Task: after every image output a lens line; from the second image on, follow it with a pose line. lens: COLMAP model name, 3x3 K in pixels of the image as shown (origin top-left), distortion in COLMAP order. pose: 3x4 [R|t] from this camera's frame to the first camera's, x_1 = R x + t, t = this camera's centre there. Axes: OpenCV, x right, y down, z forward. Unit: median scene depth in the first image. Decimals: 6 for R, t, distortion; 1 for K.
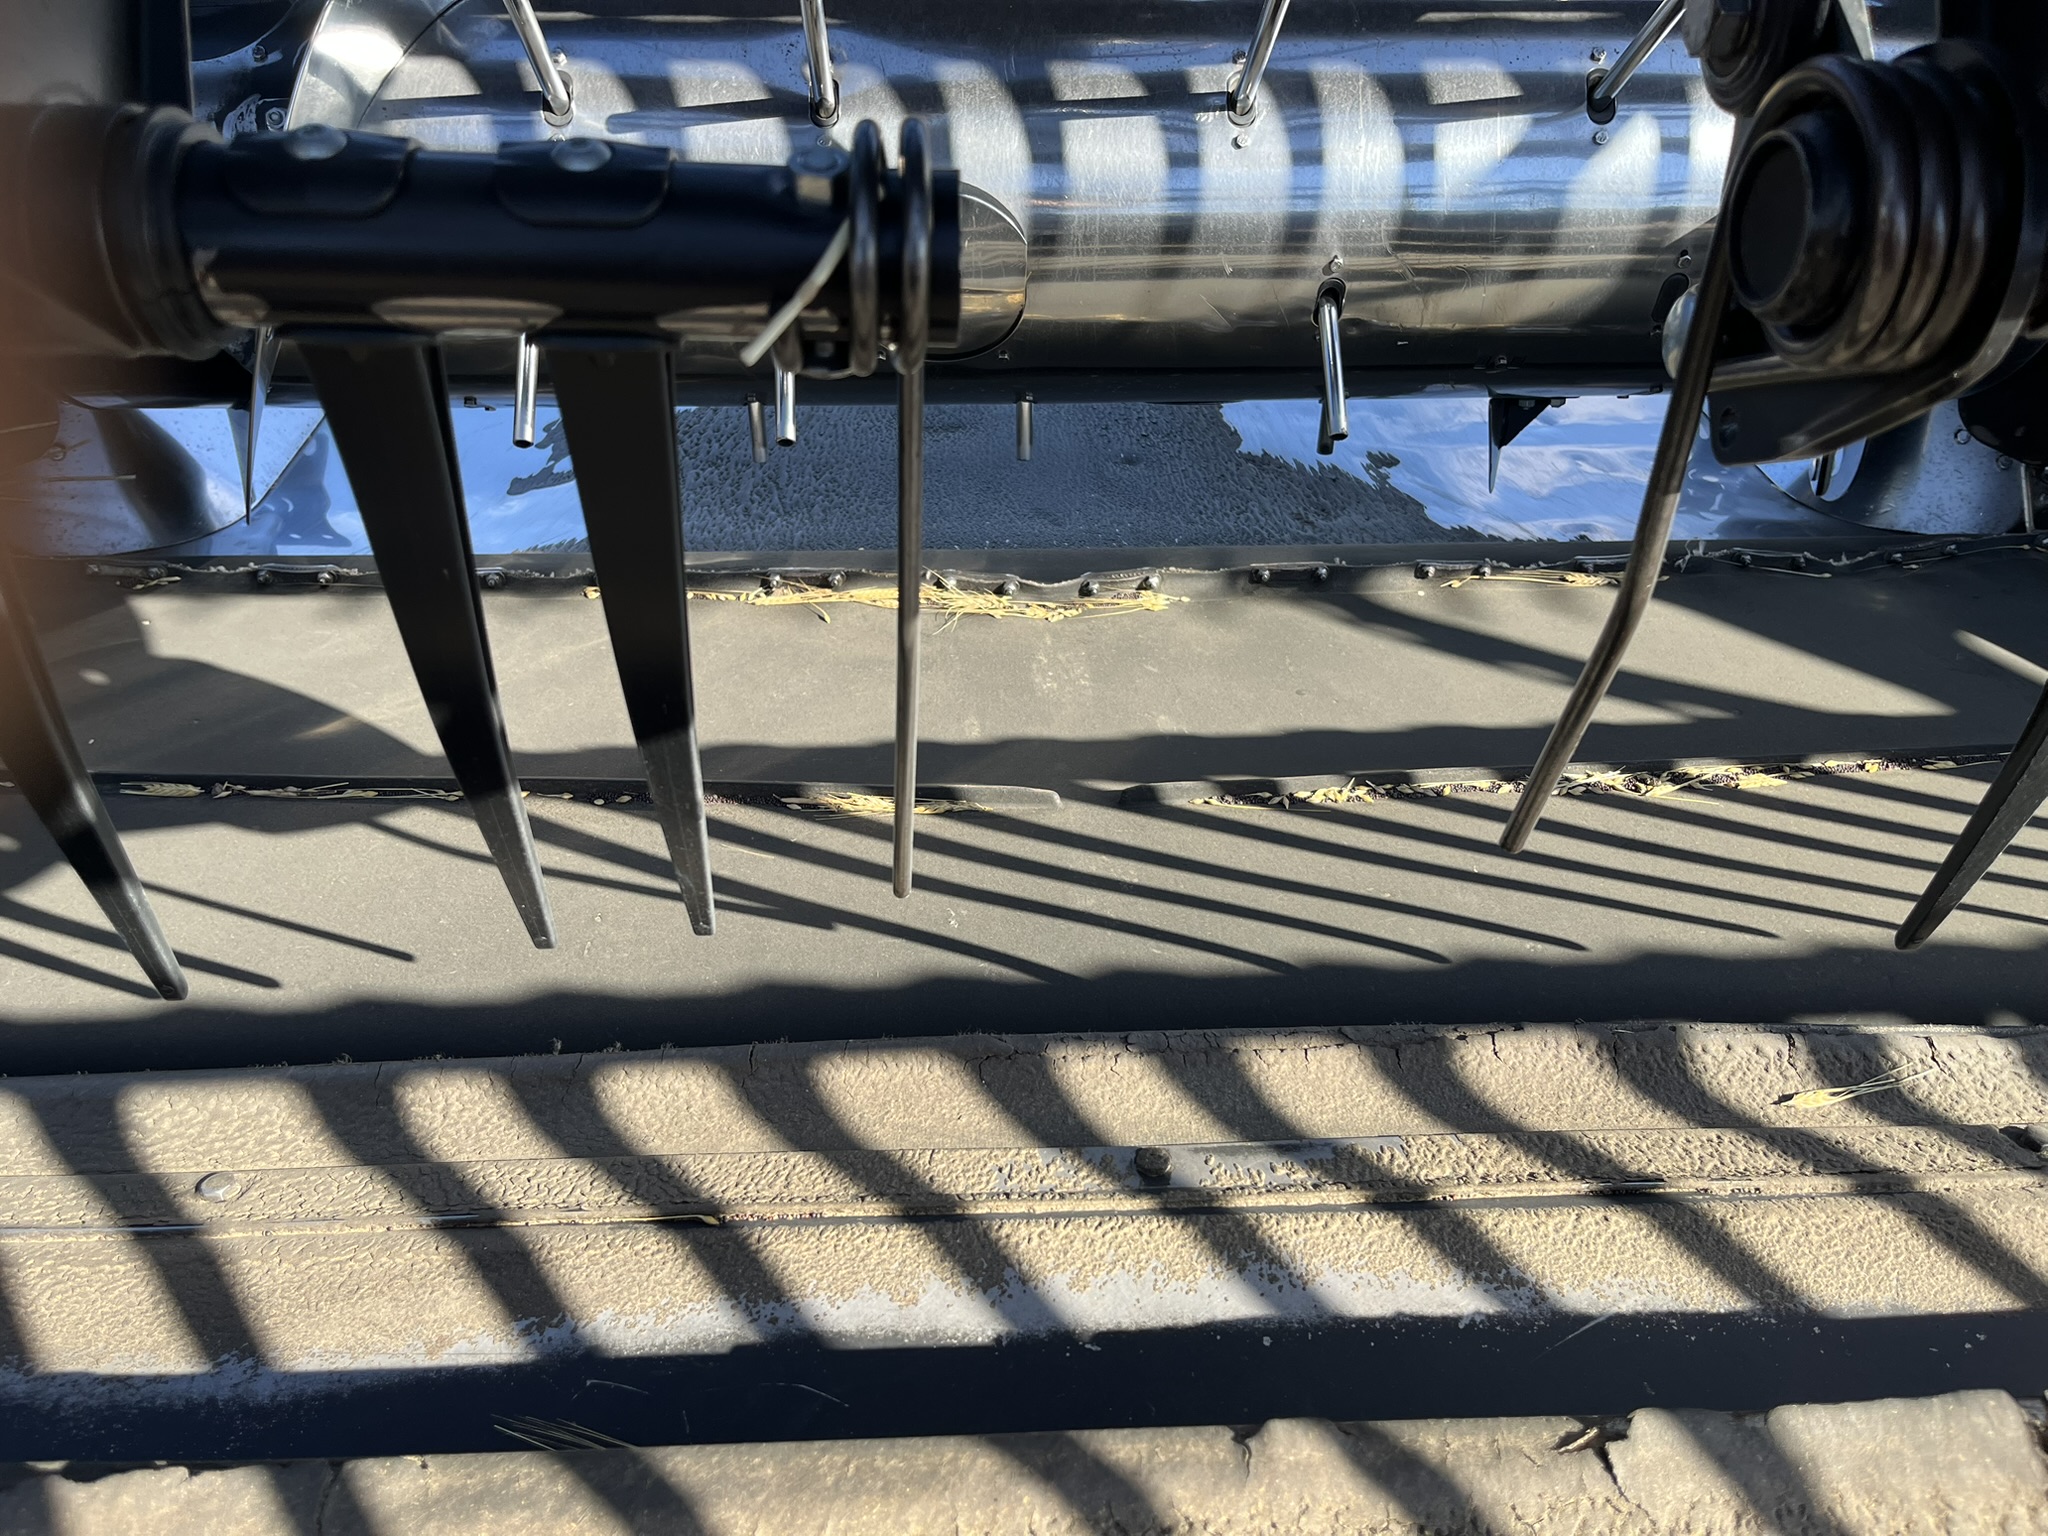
lens RADIAL K [[1586.4, 0, 1025.4], [0, 1586.4, 809.2], [0, 0, 1]] dist [0.025463, -0.008772]
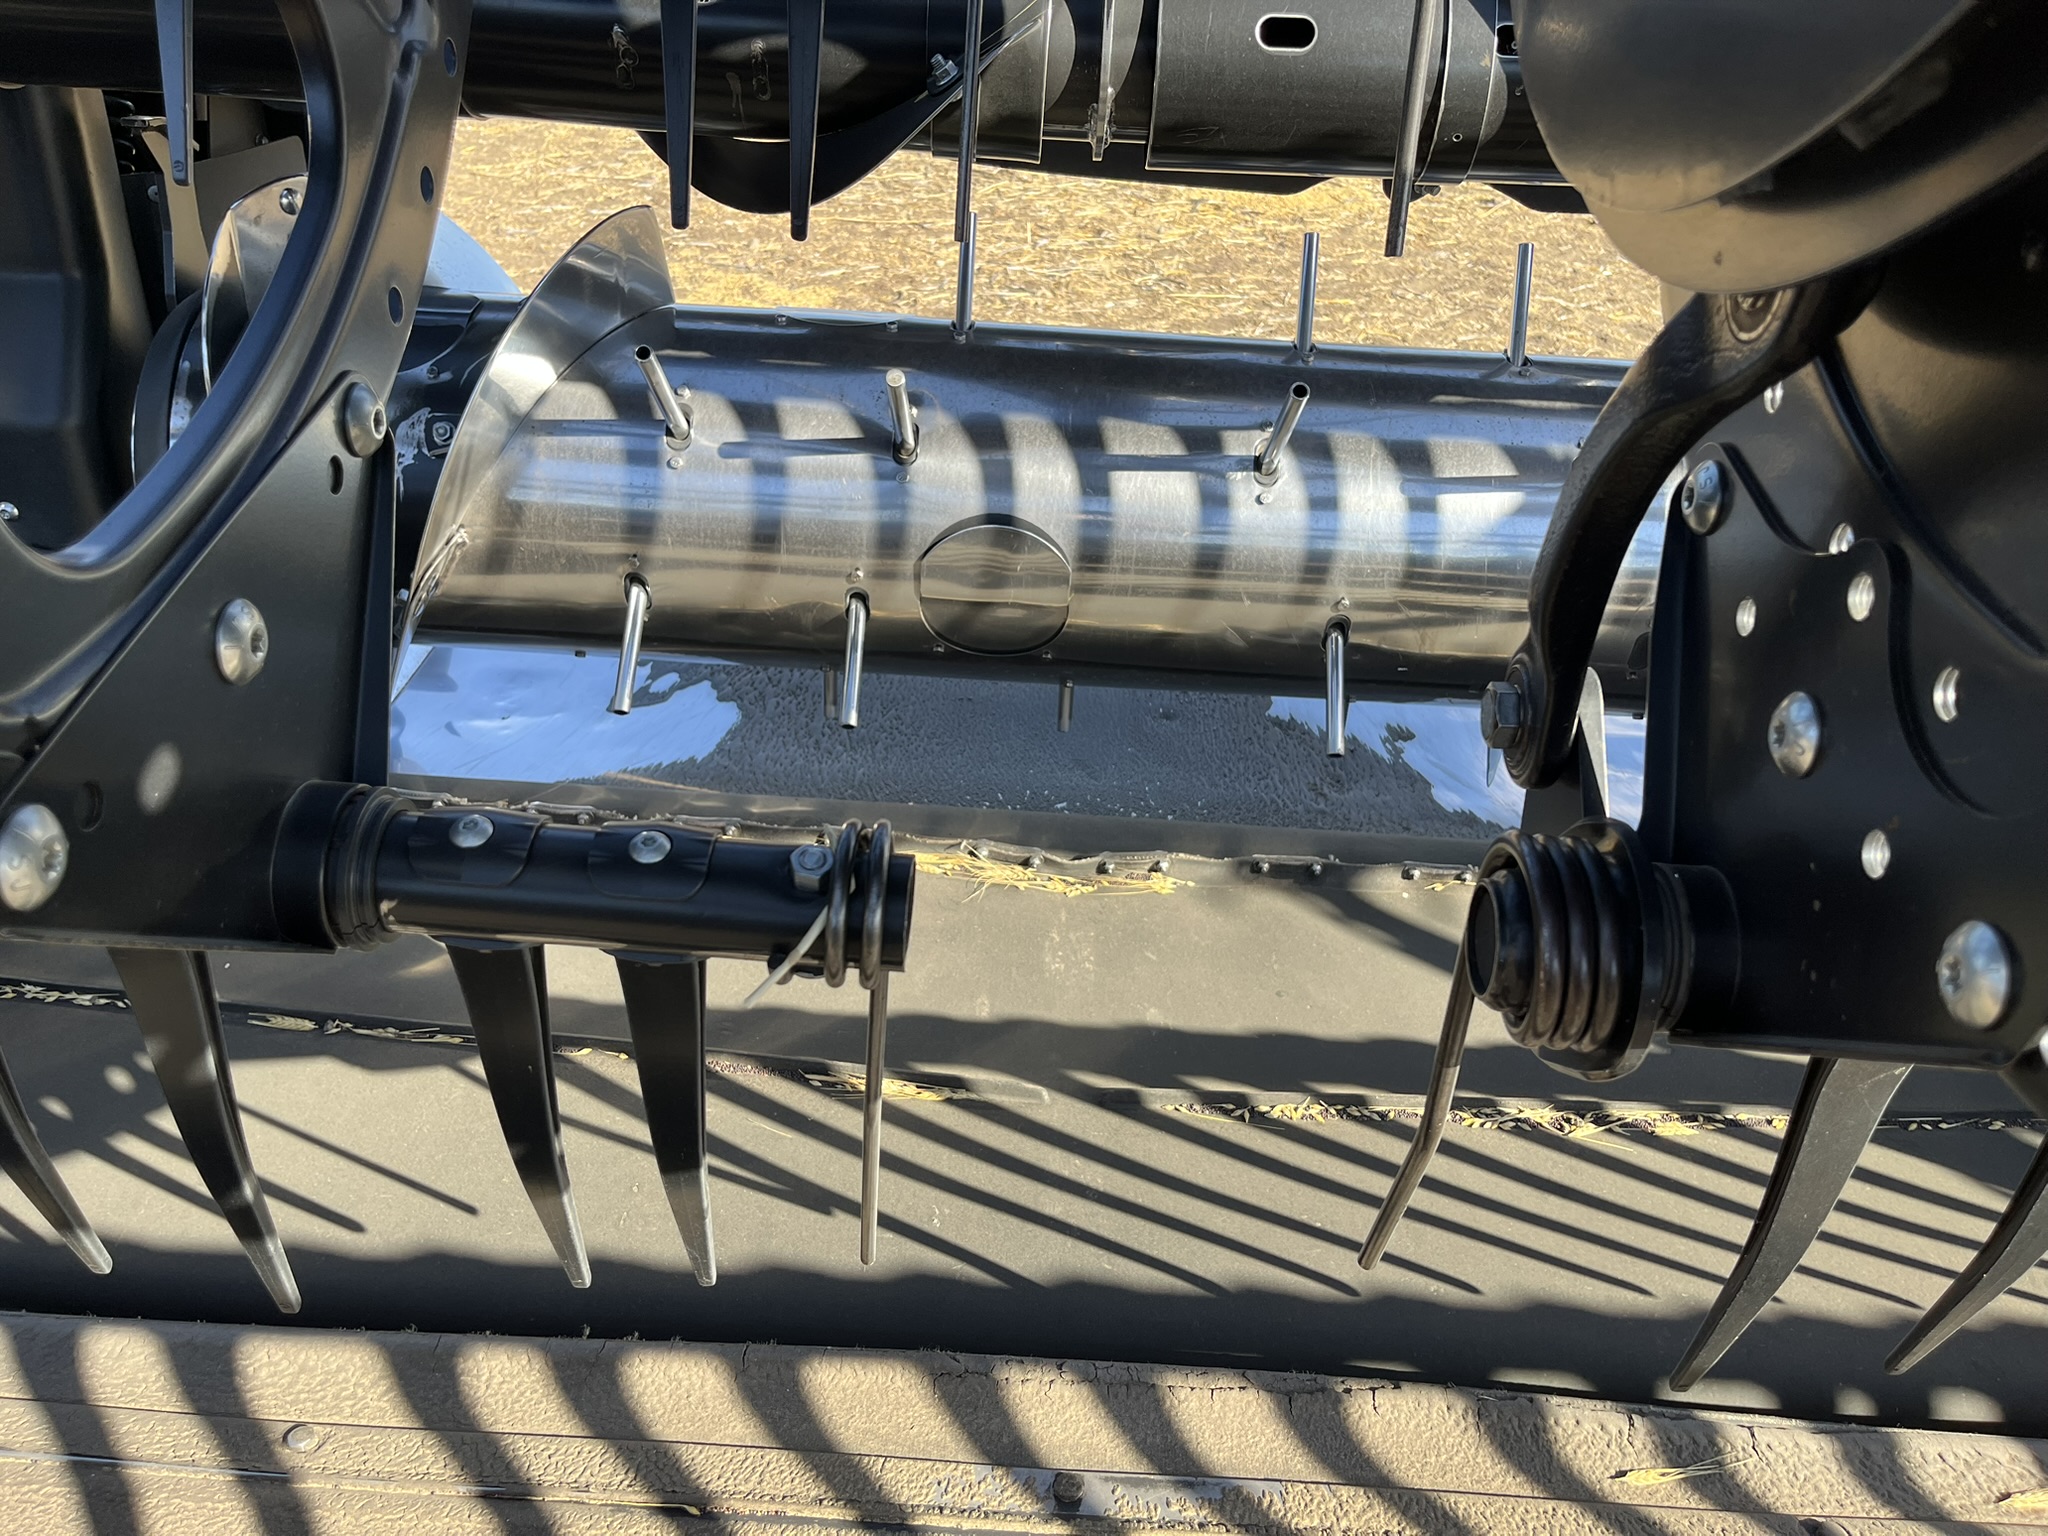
lens RADIAL K [[1590.3, 0, 1034.5], [0, 1590.3, 772.0], [0, 0, 1]] dist [0.051438, -0.071178]
pose [[0.996110, 0.073885, -0.048024, 0.049613], [-0.077597, 0.993715, -0.080685, -0.142237], [0.041761, 0.084098, 0.995582, -0.159671]]
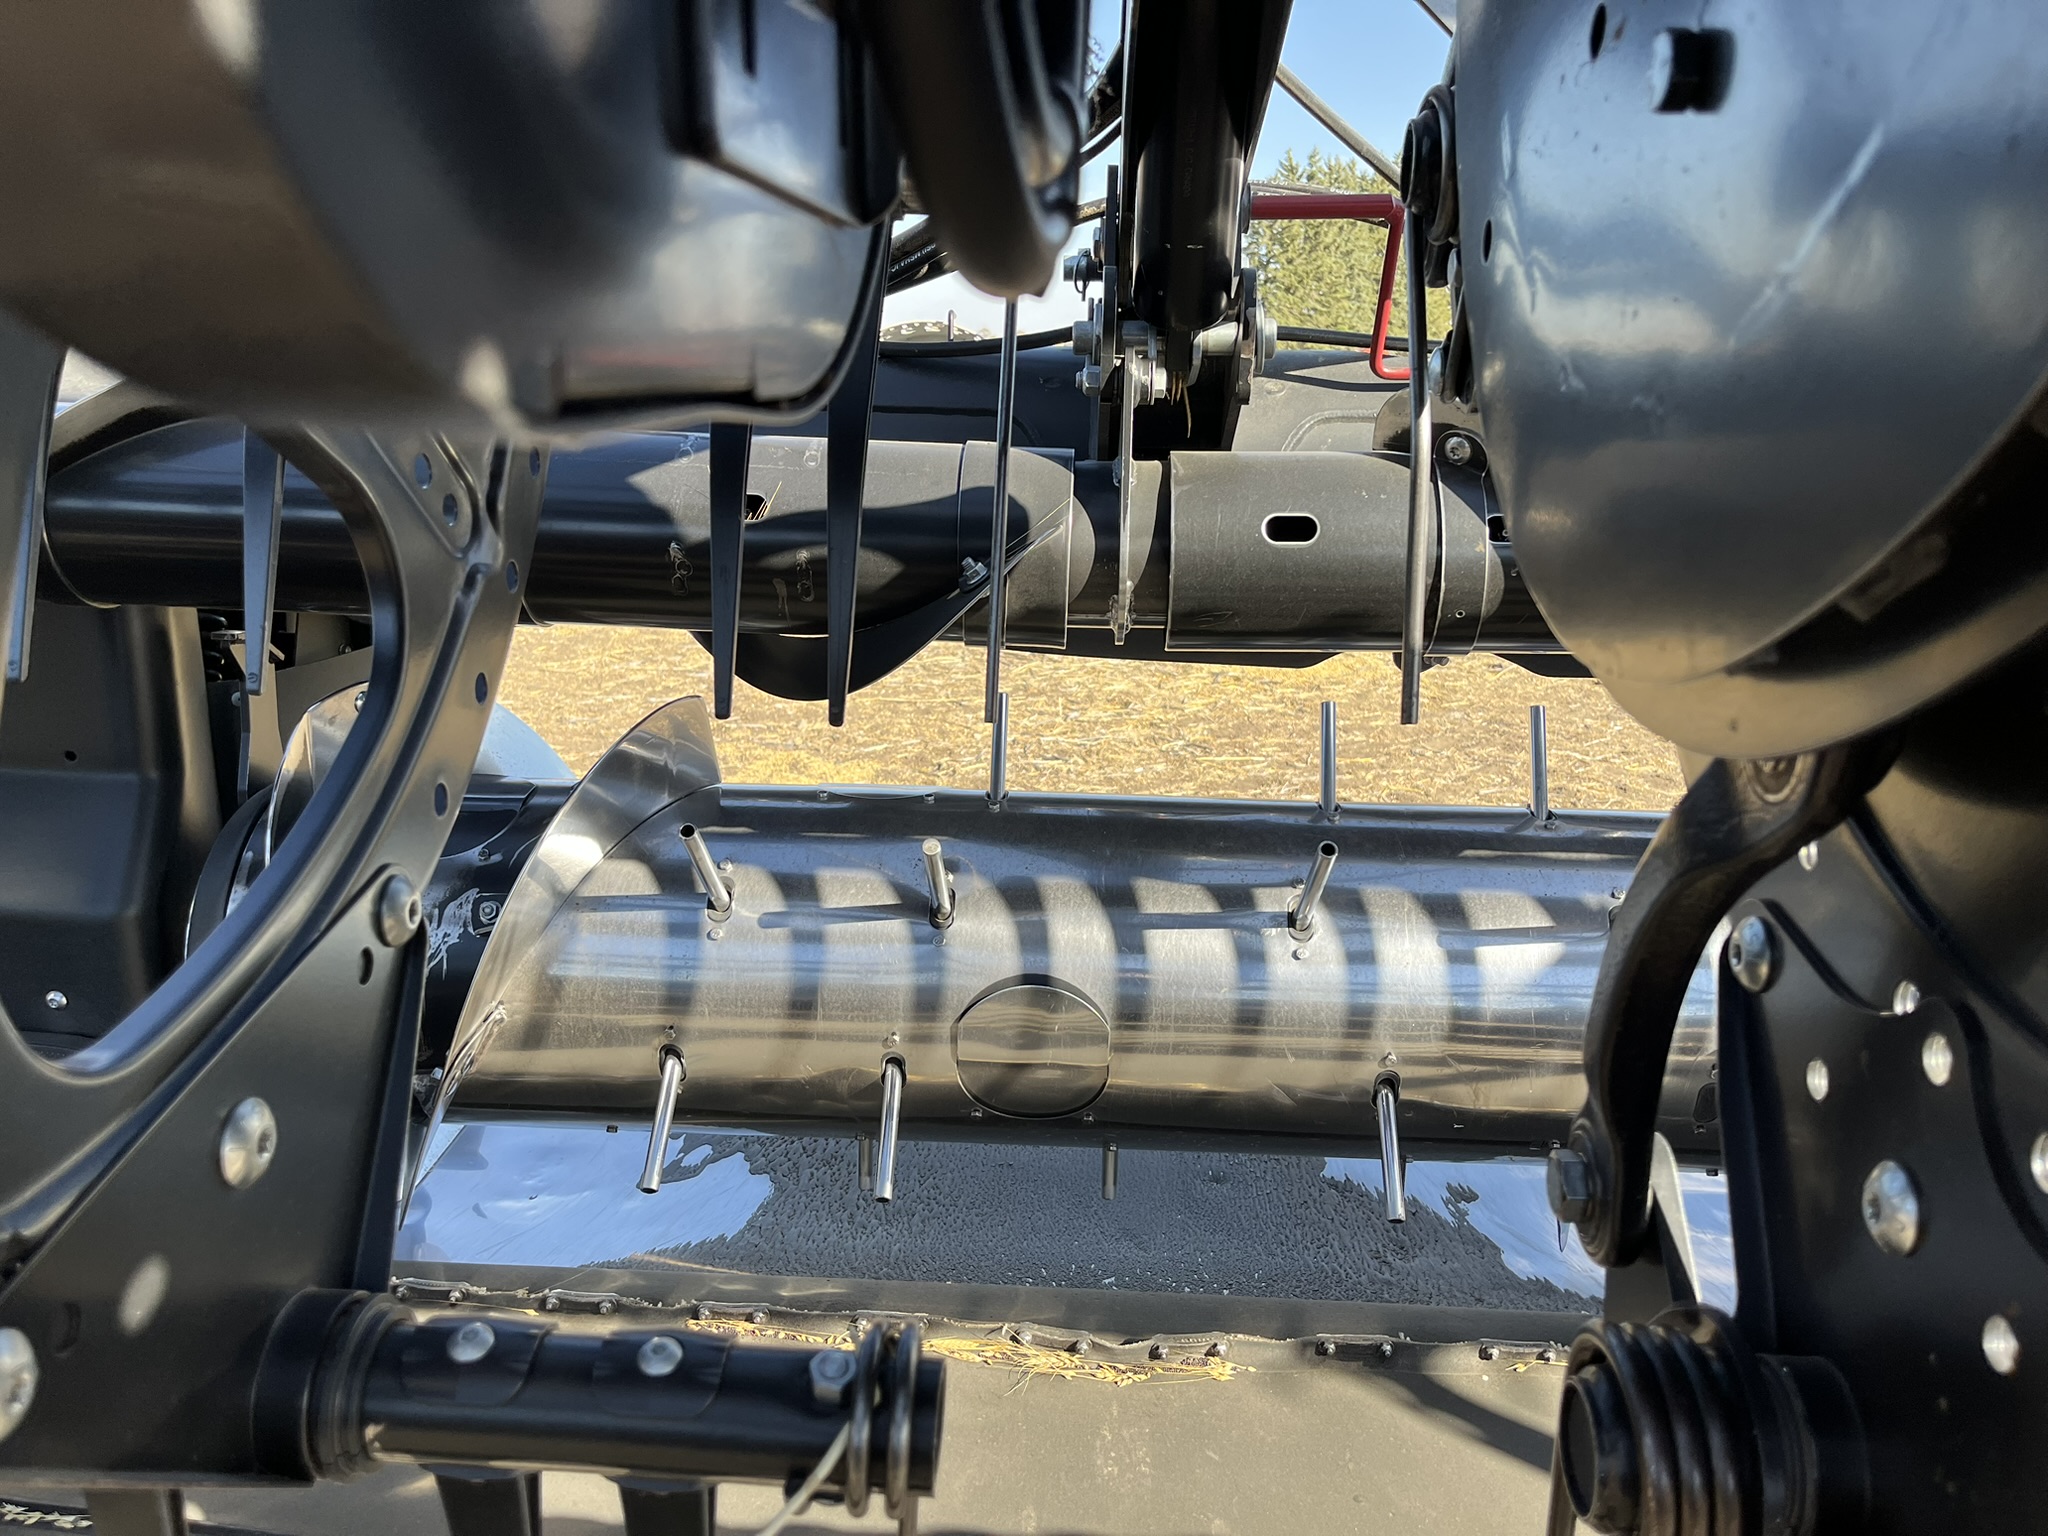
lens RADIAL K [[1590.3, 0, 1034.5], [0, 1590.3, 772.0], [0, 0, 1]] dist [0.051438, -0.071178]
pose [[0.995692, 0.028751, -0.088147, 0.051701], [-0.058285, 0.933461, -0.353911, -0.150590], [0.072107, 0.357524, 0.931116, -0.149044]]
